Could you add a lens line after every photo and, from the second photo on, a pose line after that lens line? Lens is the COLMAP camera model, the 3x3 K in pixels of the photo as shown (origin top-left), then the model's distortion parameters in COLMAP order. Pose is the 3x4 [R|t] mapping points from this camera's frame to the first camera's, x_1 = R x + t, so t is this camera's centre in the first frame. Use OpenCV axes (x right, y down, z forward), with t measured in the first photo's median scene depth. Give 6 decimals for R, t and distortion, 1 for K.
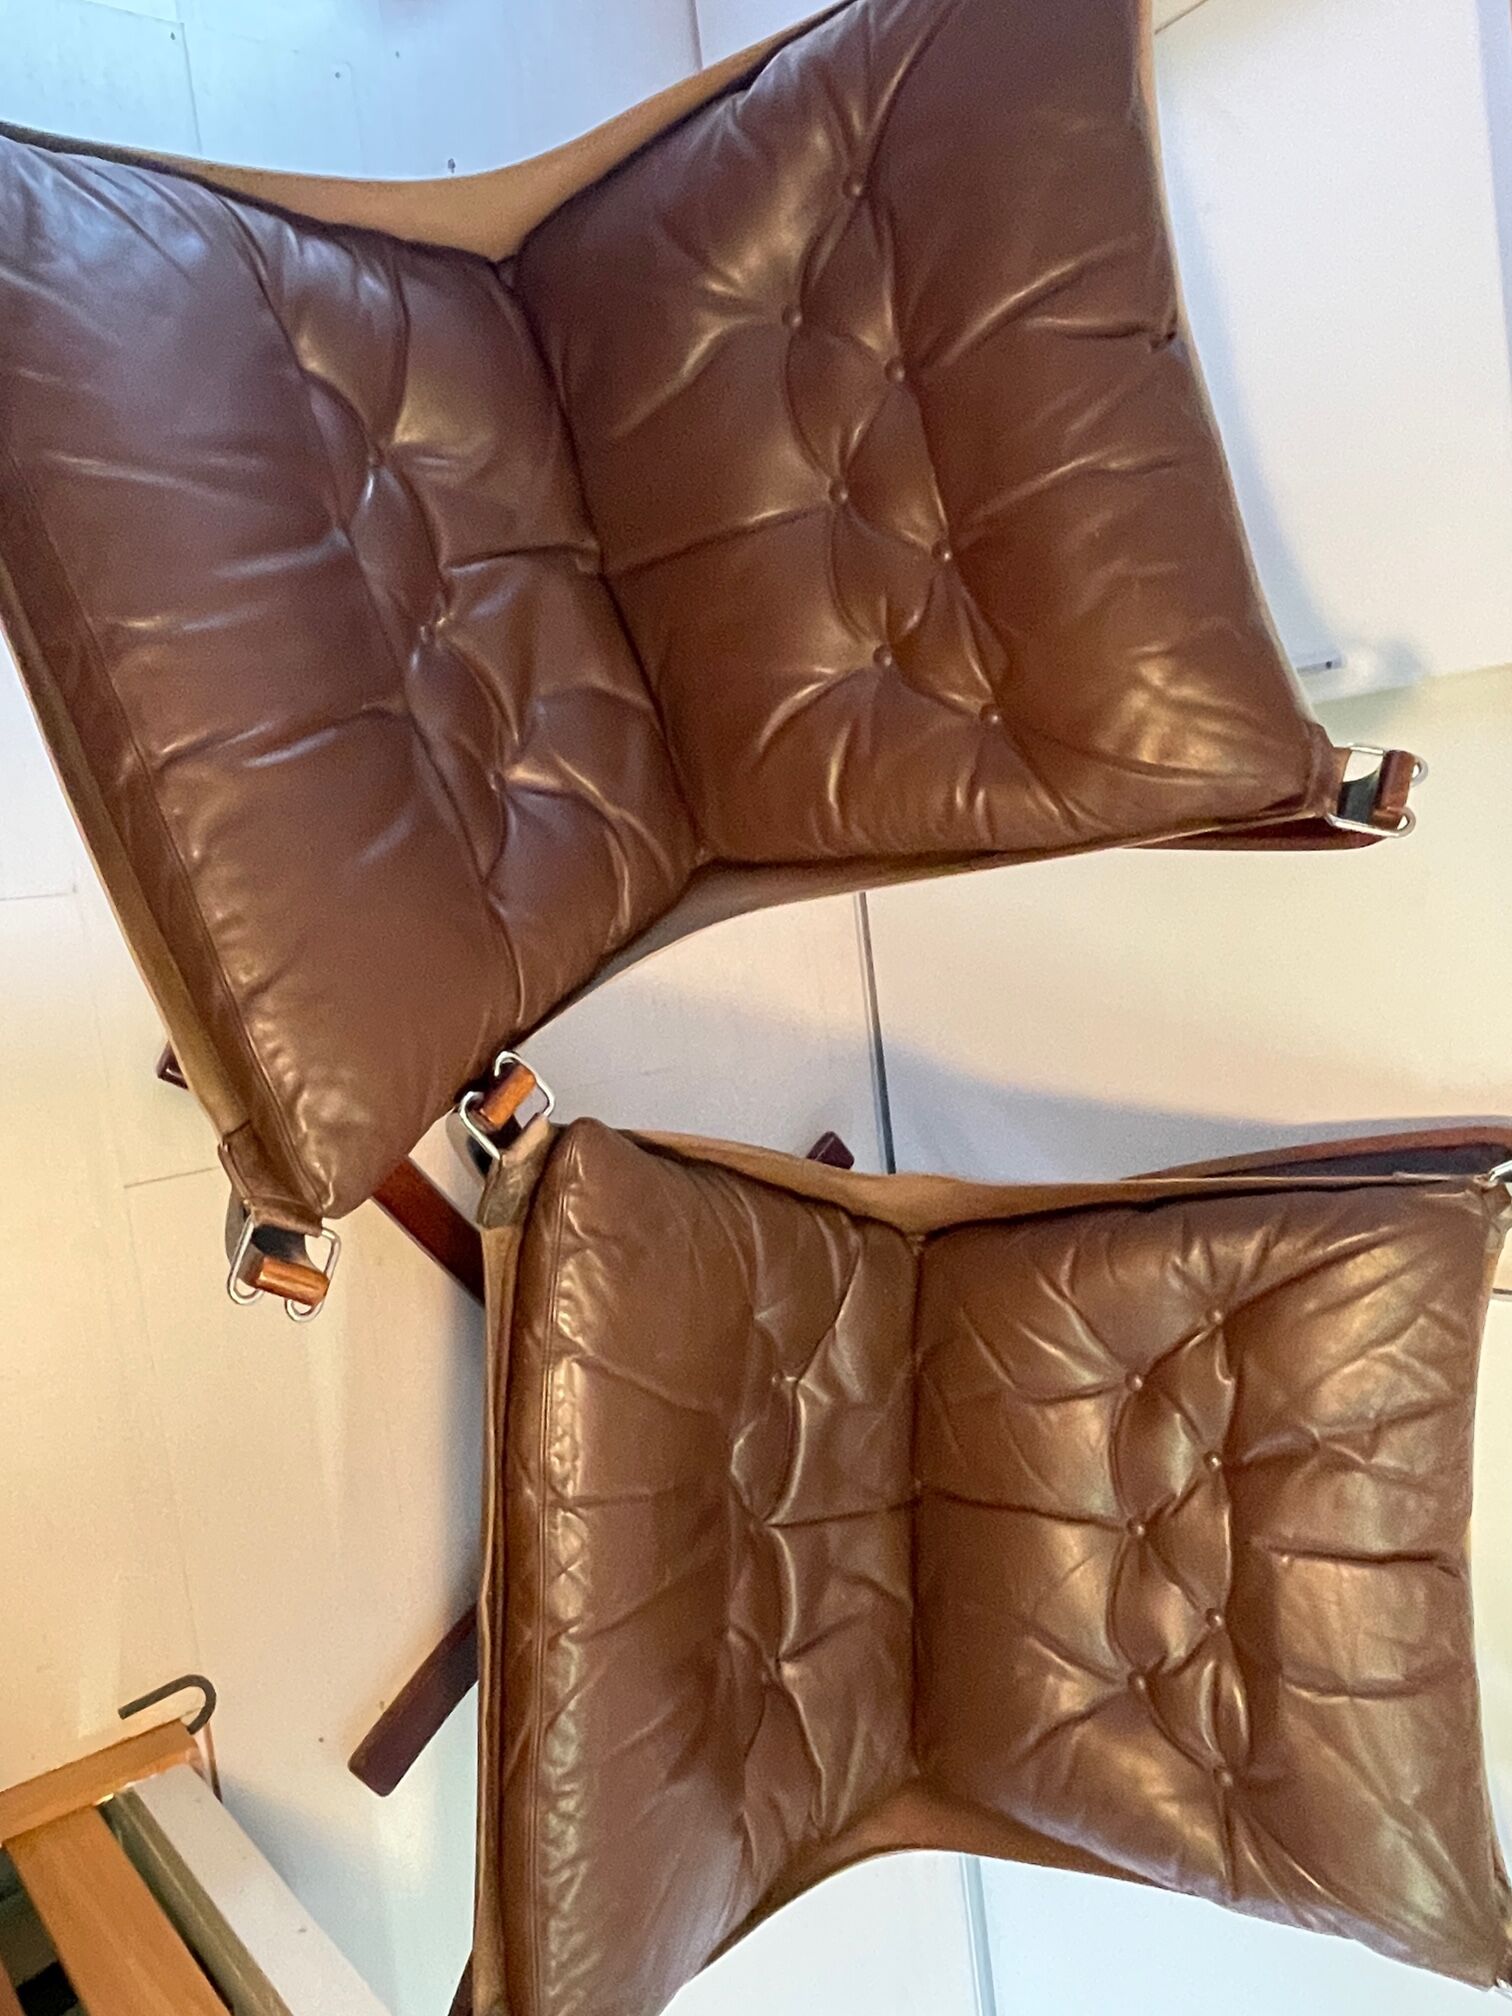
lens RADIAL K [[1532.0, 0, 776.2], [0, 1532.0, 1022.2], [0, 0, 1]] dist [-0.014816, -0.007901]
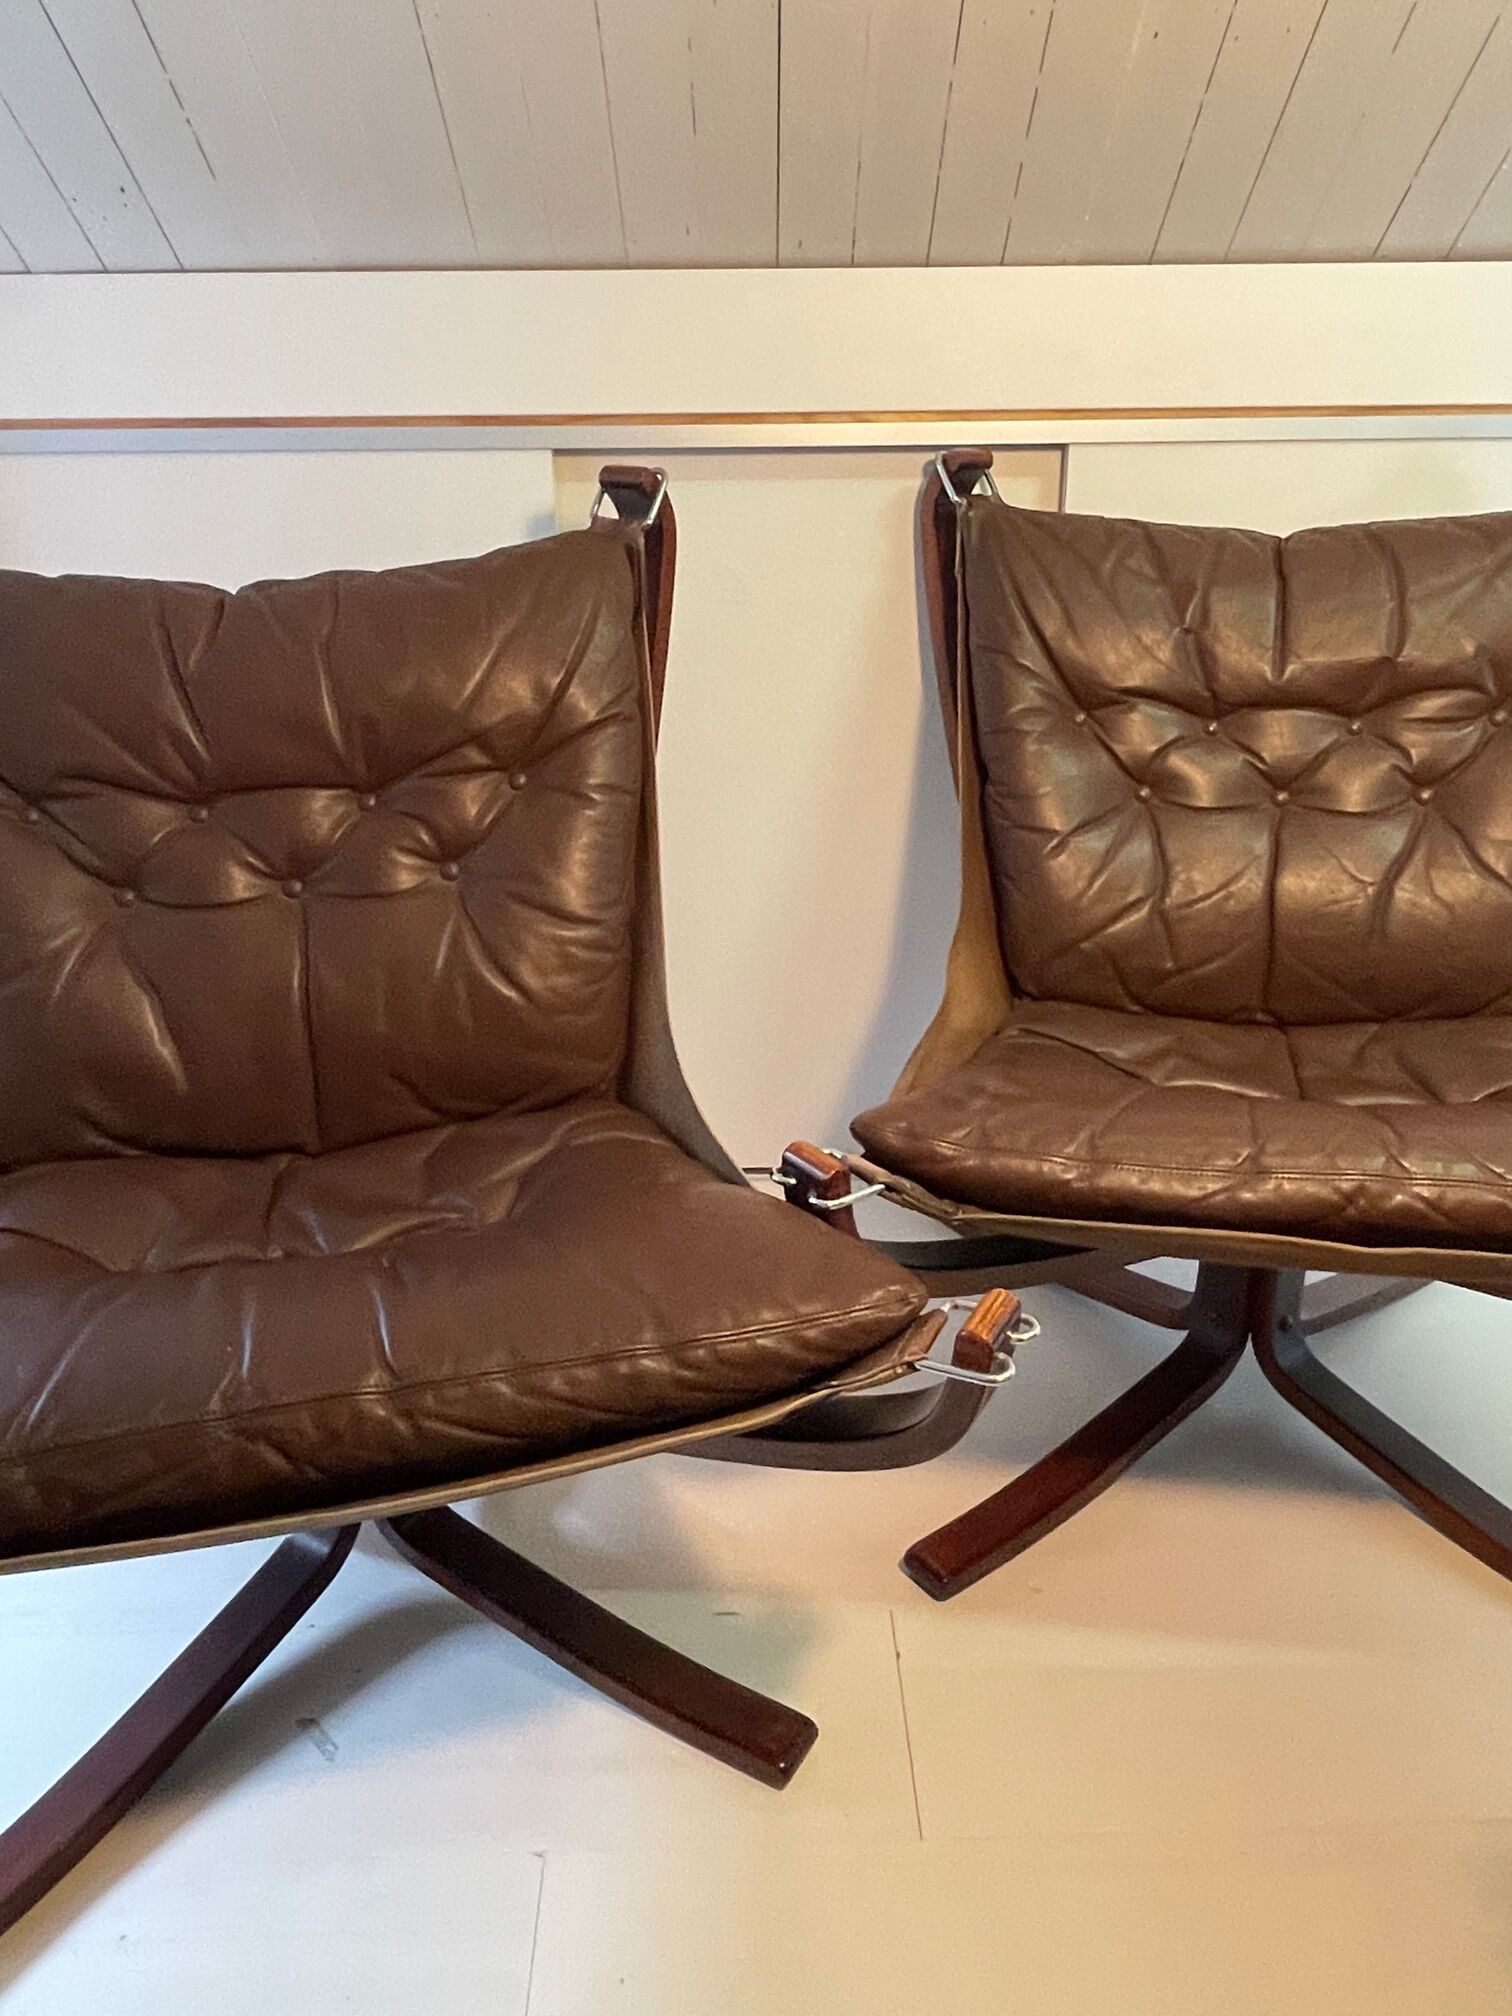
lens RADIAL K [[1532.0, 0, 802.7], [0, 1532.0, 999.5], [0, 0, 1]] dist [-0.014816, -0.007901]
pose [[0.088149, -0.869864, 0.485352, -0.506520], [0.994526, 0.049409, -0.092071, 0.112574], [0.056109, 0.490812, 0.869457, 0.116913]]
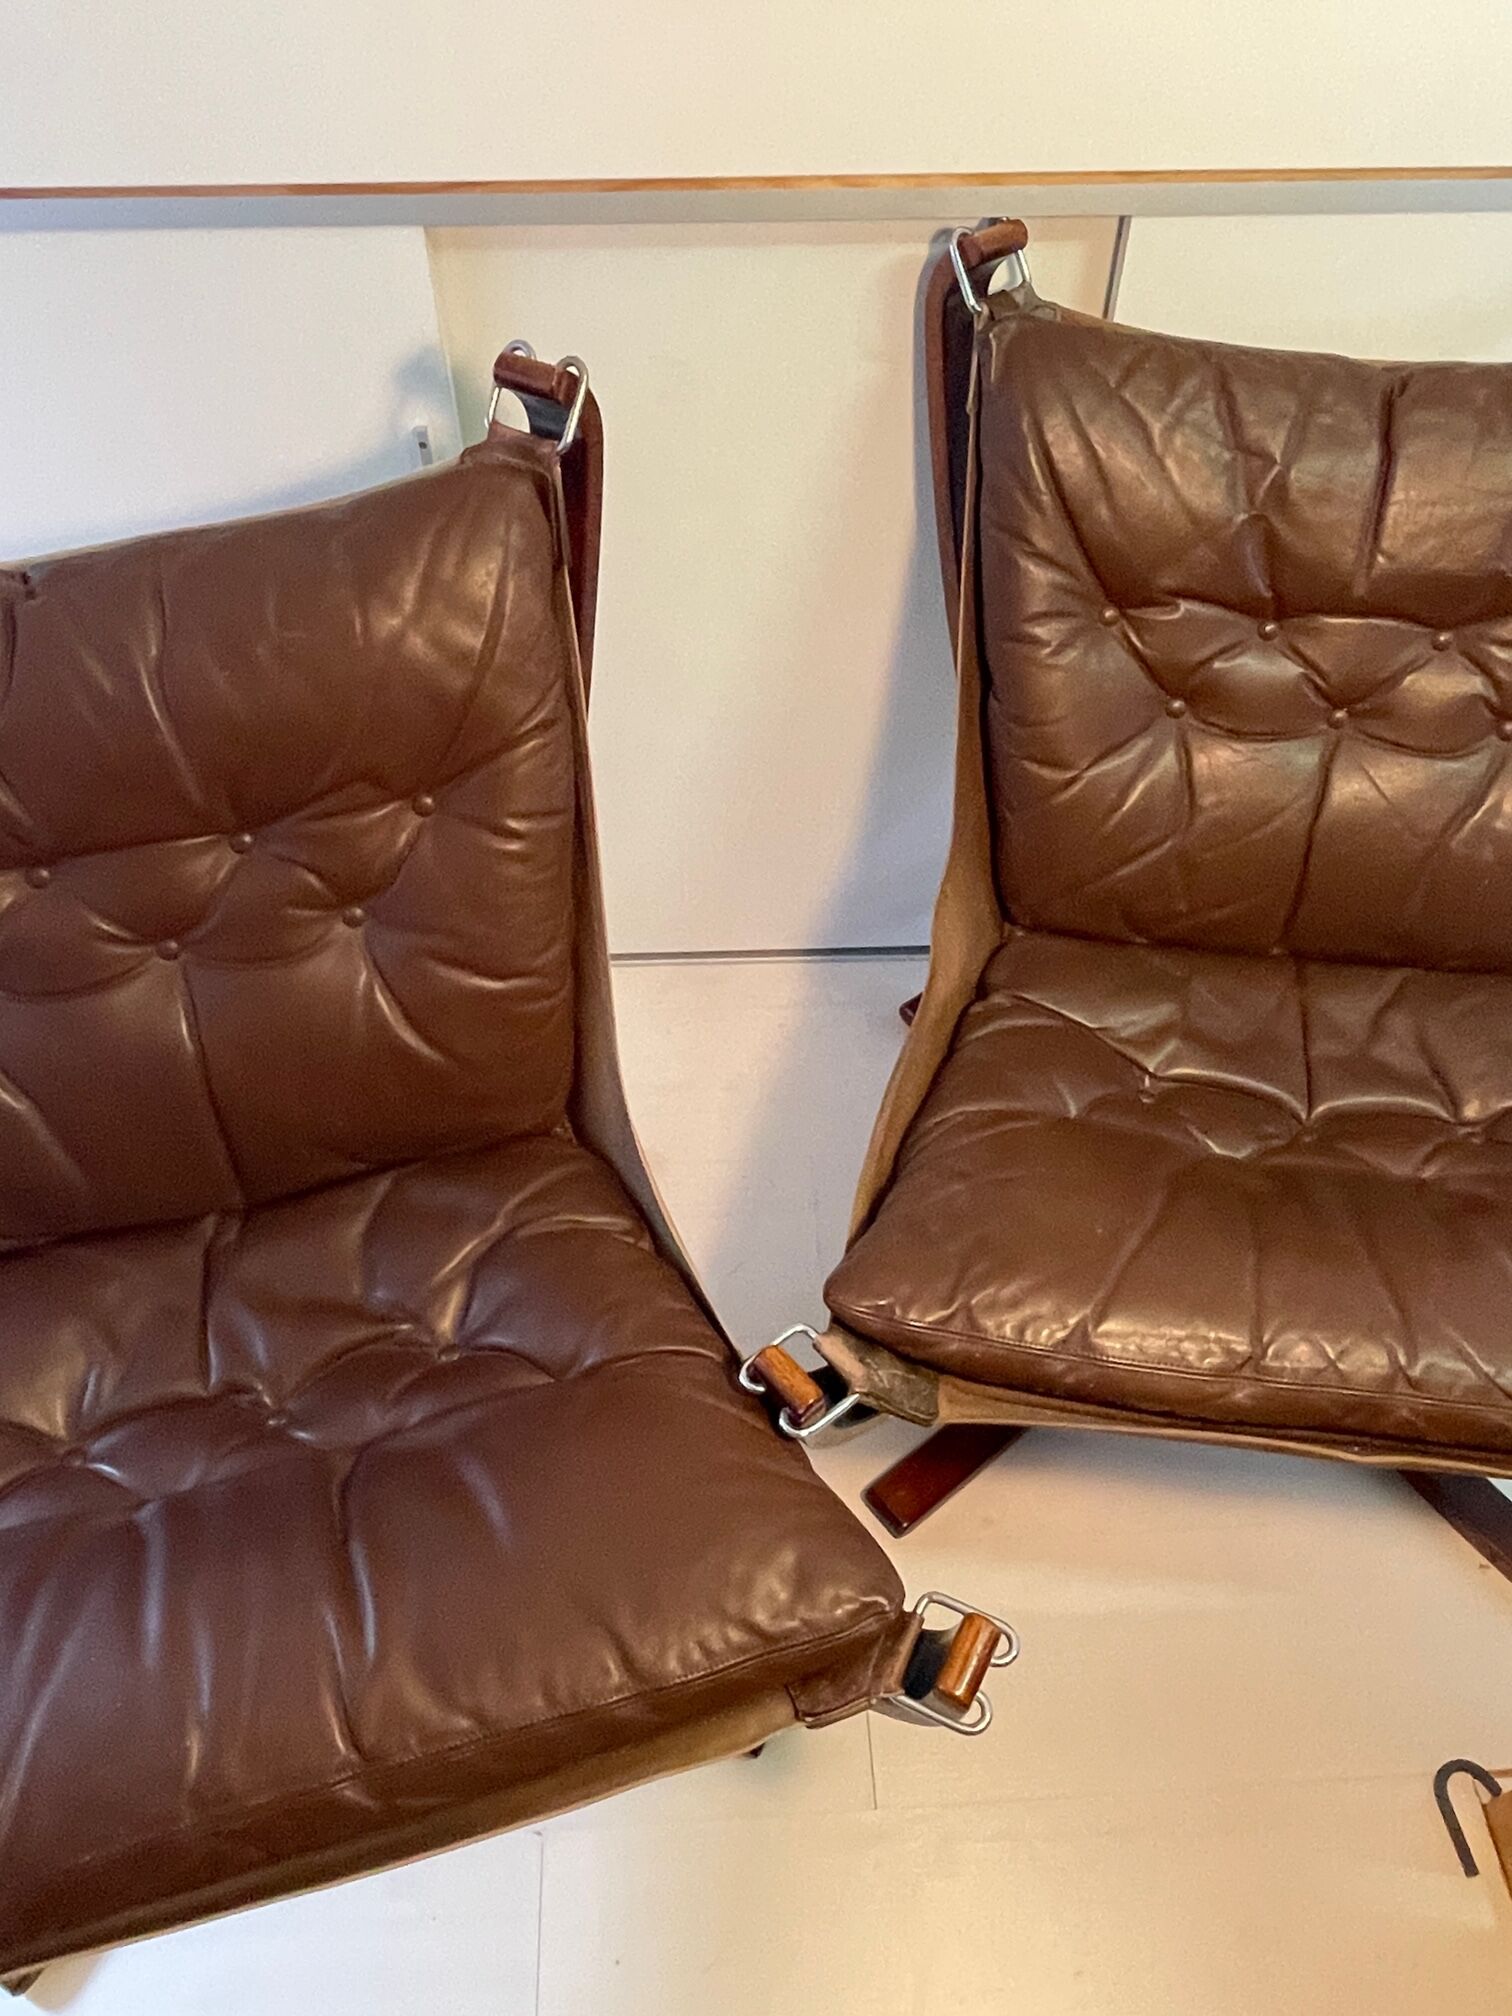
lens RADIAL K [[1532.0, 0, 795.2], [0, 1532.0, 957.7], [0, 0, 1]] dist [-0.014816, -0.007901]
pose [[0.085304, -0.994926, 0.053335, 0.018818], [0.995900, 0.083527, -0.034721, 0.058011], [0.030090, 0.056078, 0.997973, 0.095723]]
